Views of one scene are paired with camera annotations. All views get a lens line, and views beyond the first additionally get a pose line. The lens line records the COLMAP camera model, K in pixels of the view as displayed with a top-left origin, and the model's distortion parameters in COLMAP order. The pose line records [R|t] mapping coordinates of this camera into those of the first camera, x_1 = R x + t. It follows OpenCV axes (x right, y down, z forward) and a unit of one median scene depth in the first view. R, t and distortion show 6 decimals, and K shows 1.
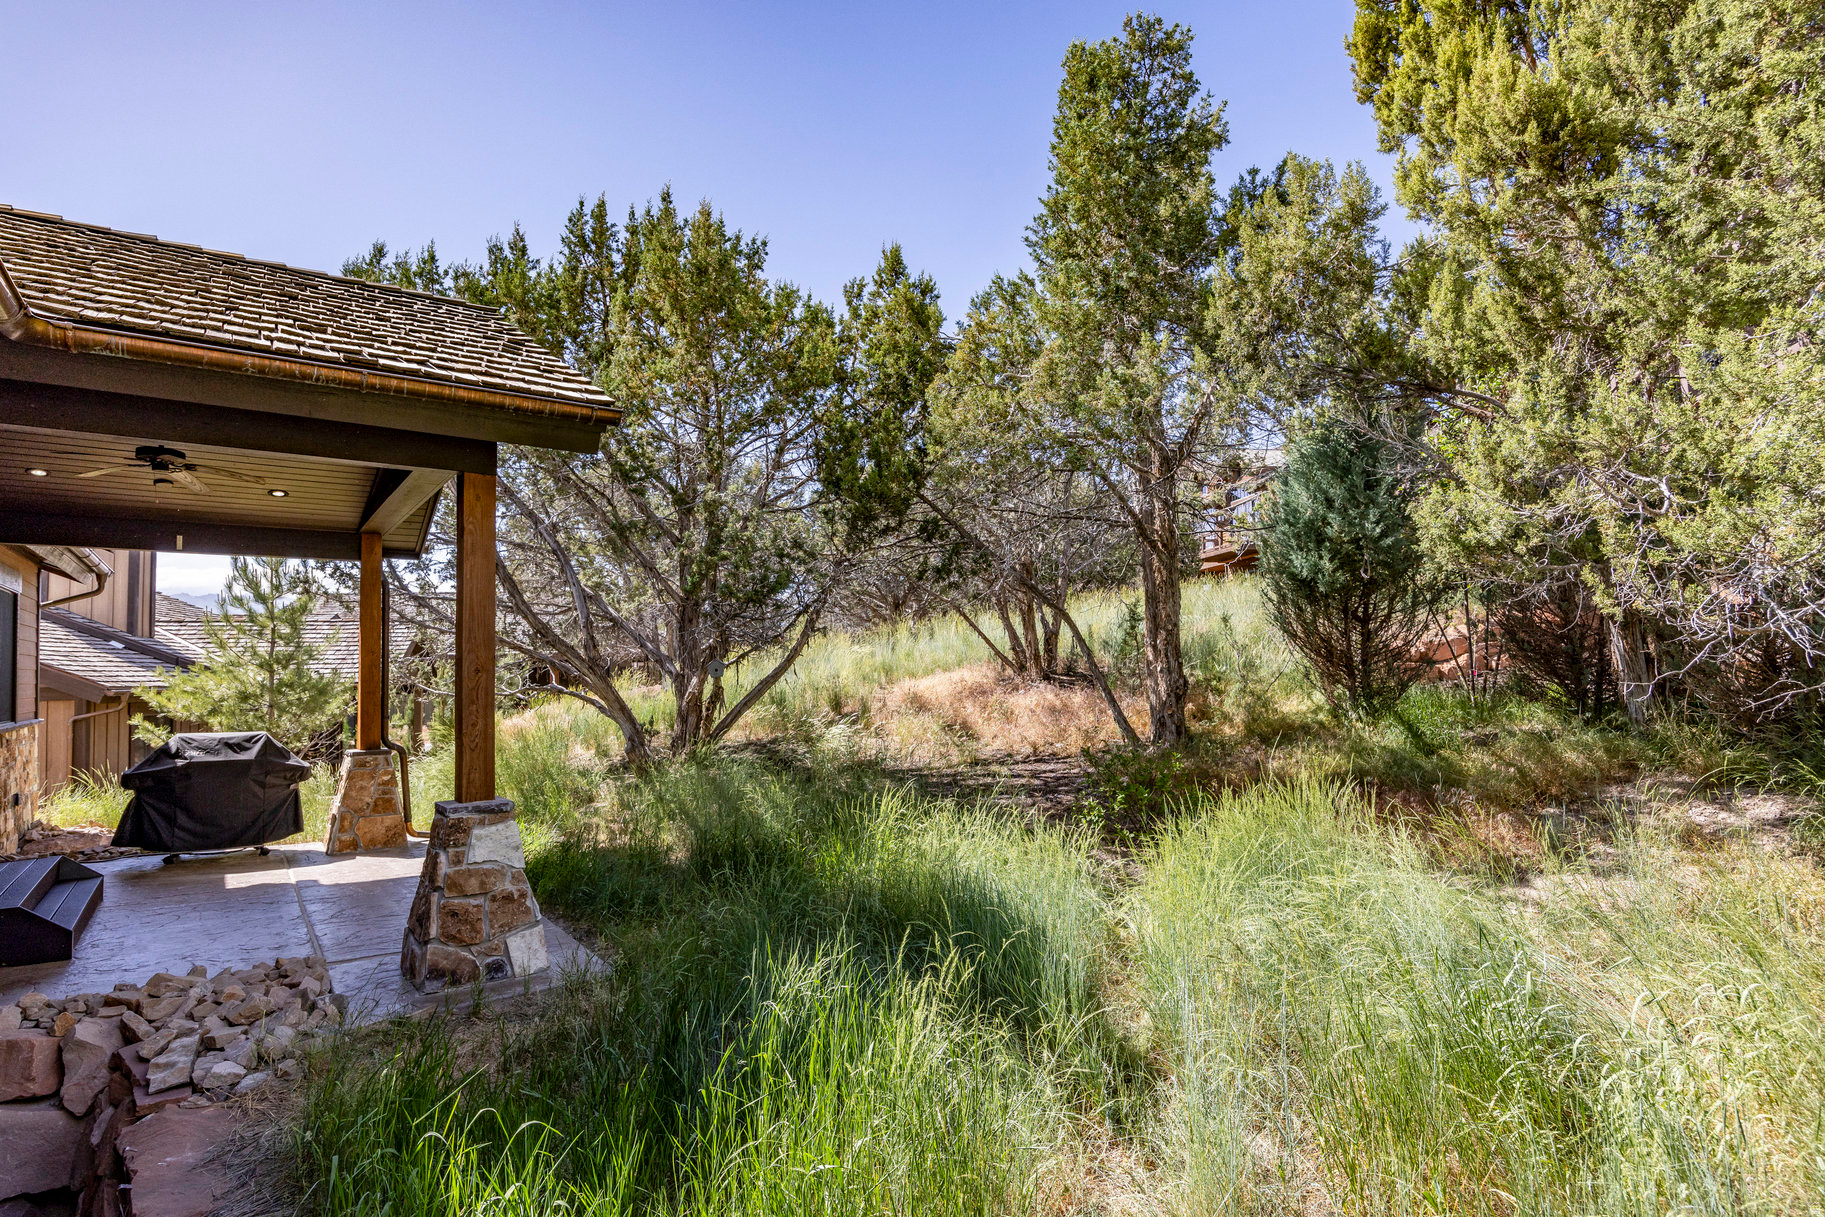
lens RADIAL K [[914.8, 0, 902.6], [0, 914.8, 633.6], [0, 0, 1]] dist [-0.003990, -0.000703]
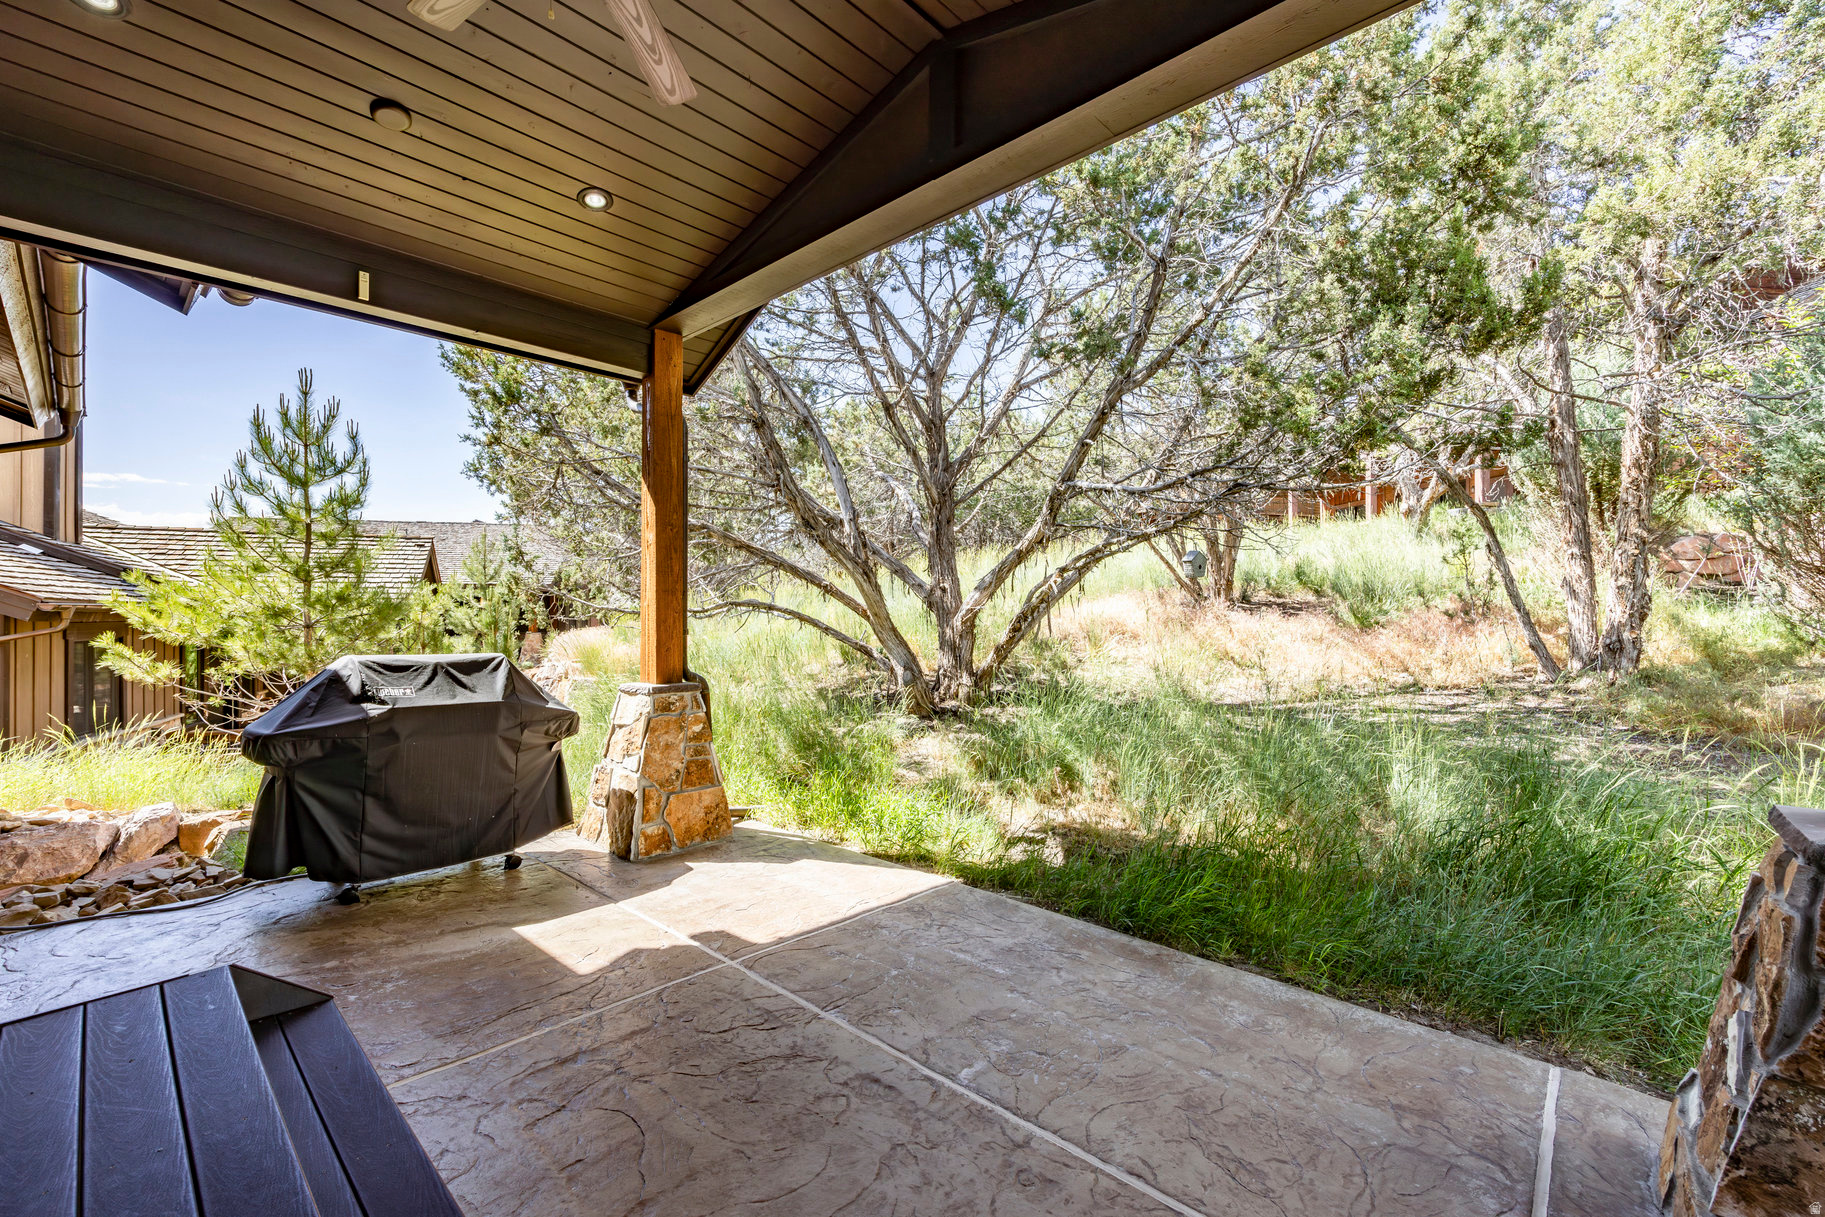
lens RADIAL K [[756.3, 0, 912.5], [0, 756.3, 608.5], [0, 0, 1]] dist [0.015886, -0.000008]
pose [[0.983778, 0.014612, 0.178793, -0.520793], [-0.020505, 0.999304, 0.031157, 0.057957], [-0.178213, -0.034318, 0.983393, 0.474560]]
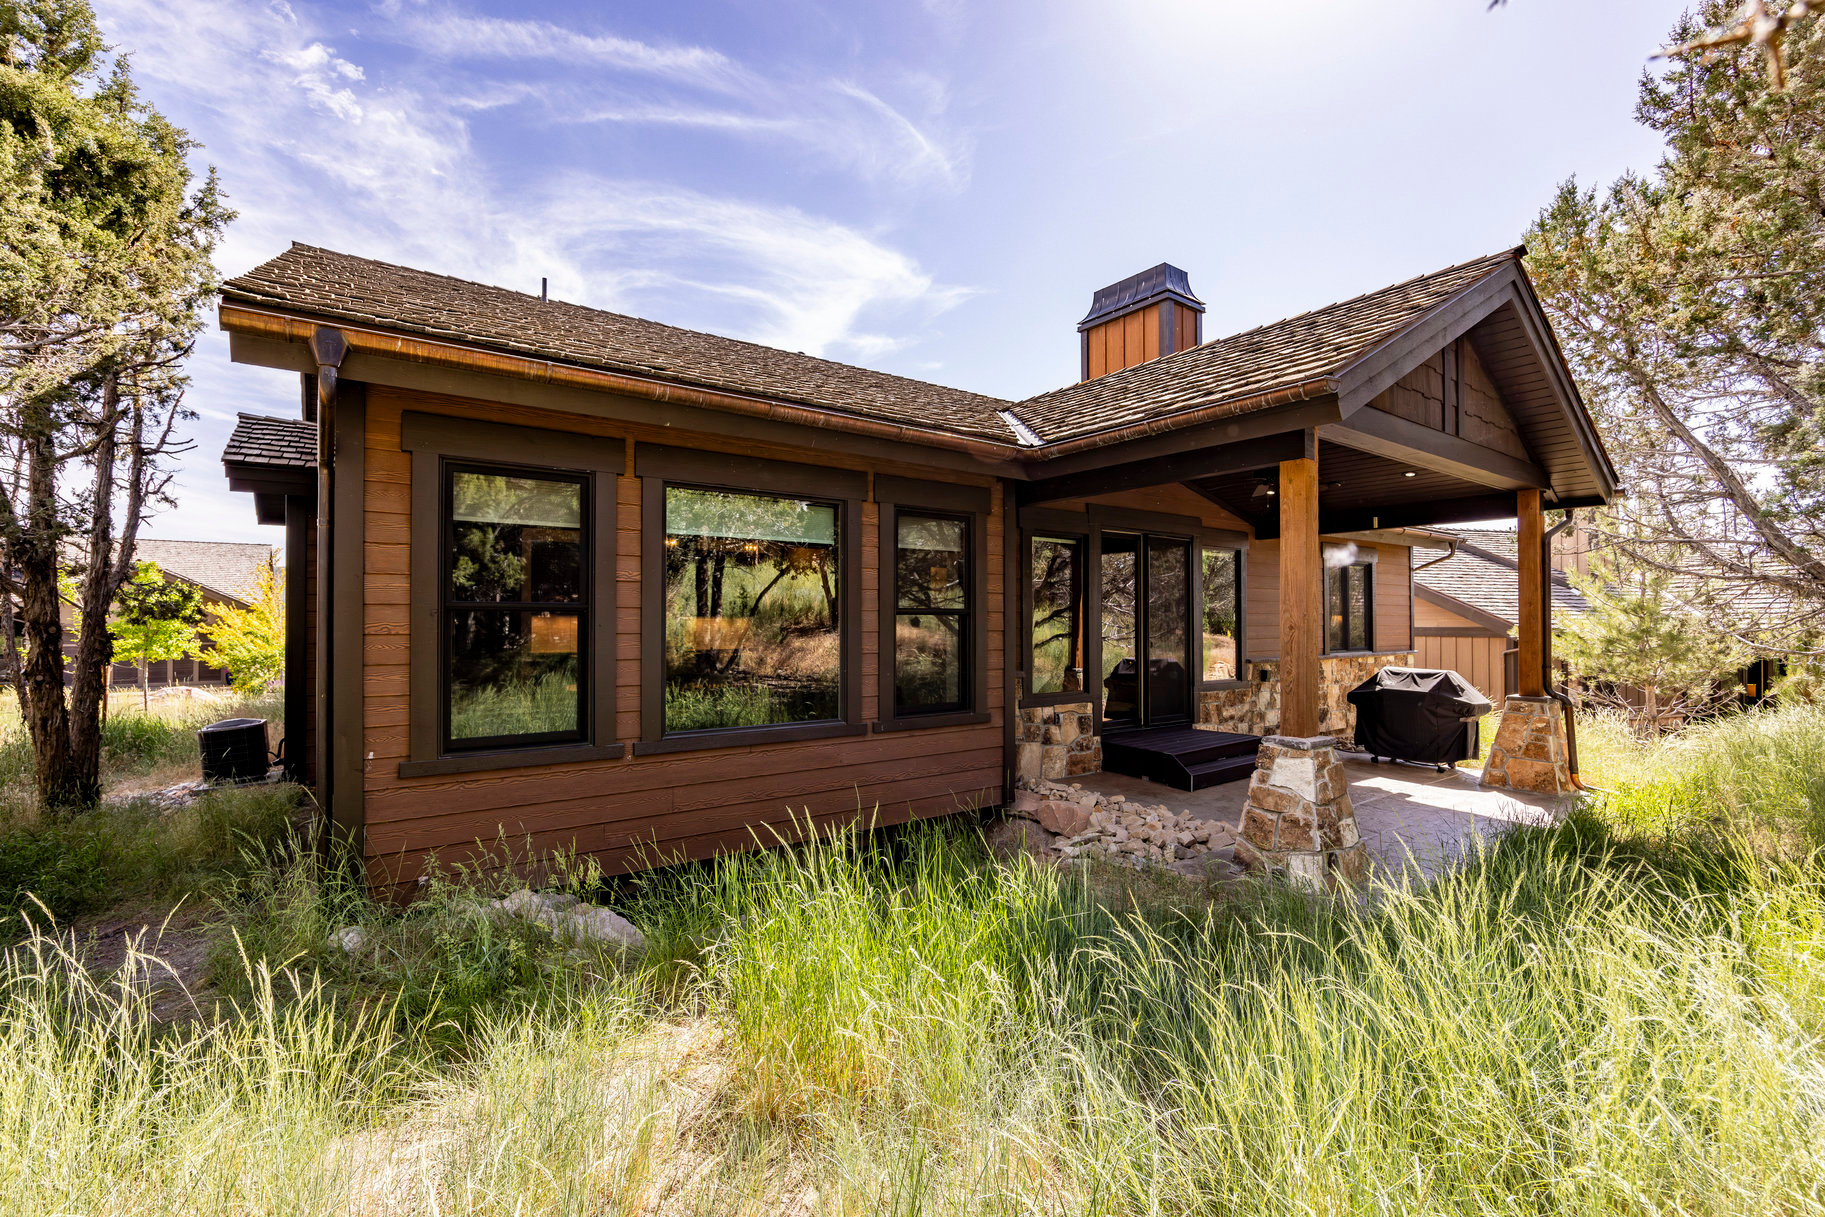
lens RADIAL K [[789.3, 0, 912.5], [0, 789.3, 608.5], [0, 0, 1]] dist [0.000675, 0.000059]
pose [[-0.014152, 0.000854, -0.999899, 0.339667], [0.040009, 0.999199, 0.000287, -0.002171], [0.999099, -0.040001, -0.014175, 0.313459]]
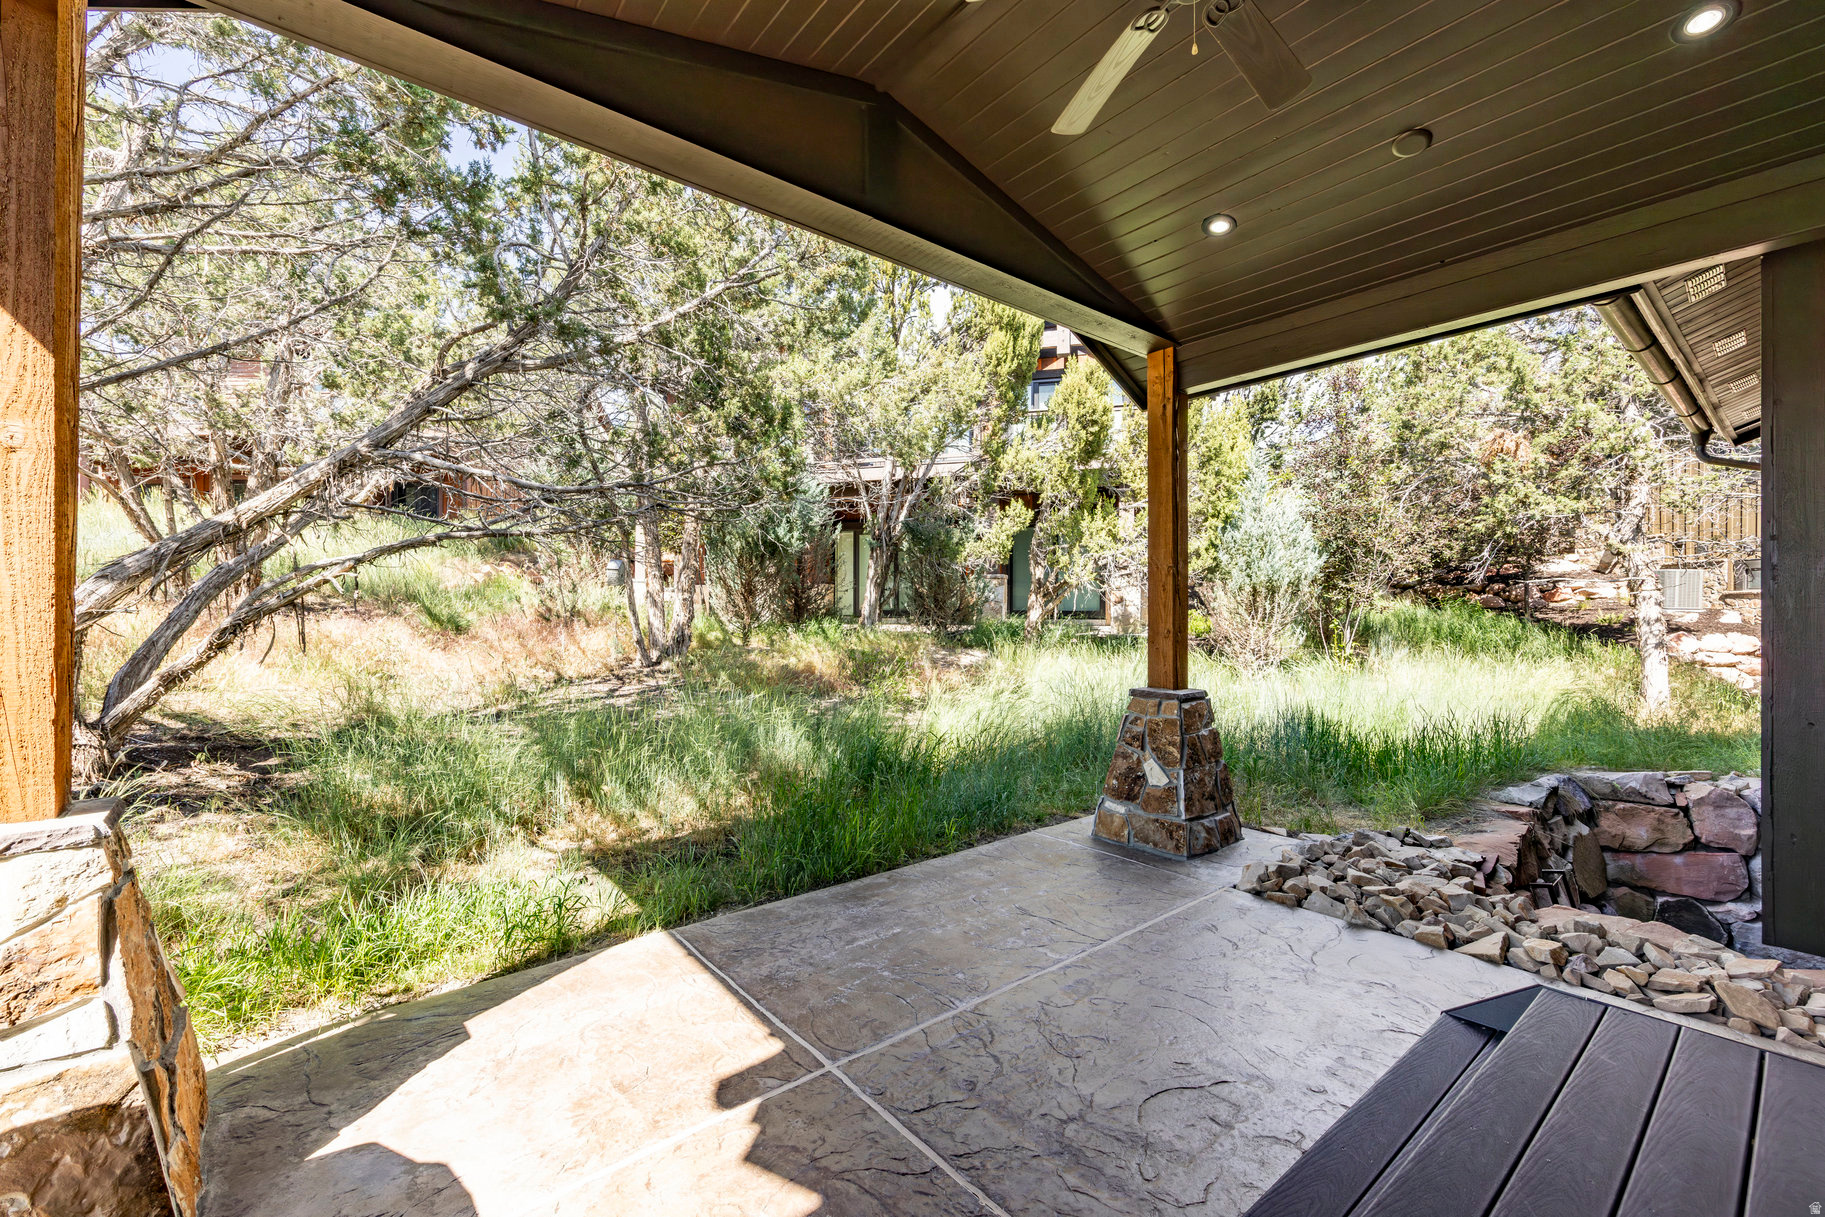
lens RADIAL K [[756.3, 0, 912.5], [0, 756.3, 608.5], [0, 0, 1]] dist [0.015886, -0.000008]
pose [[-0.044248, 0.026149, 0.998678, -0.817645], [-0.045592, 0.998563, -0.028166, 0.076386], [-0.997980, -0.046778, -0.042992, 0.819834]]
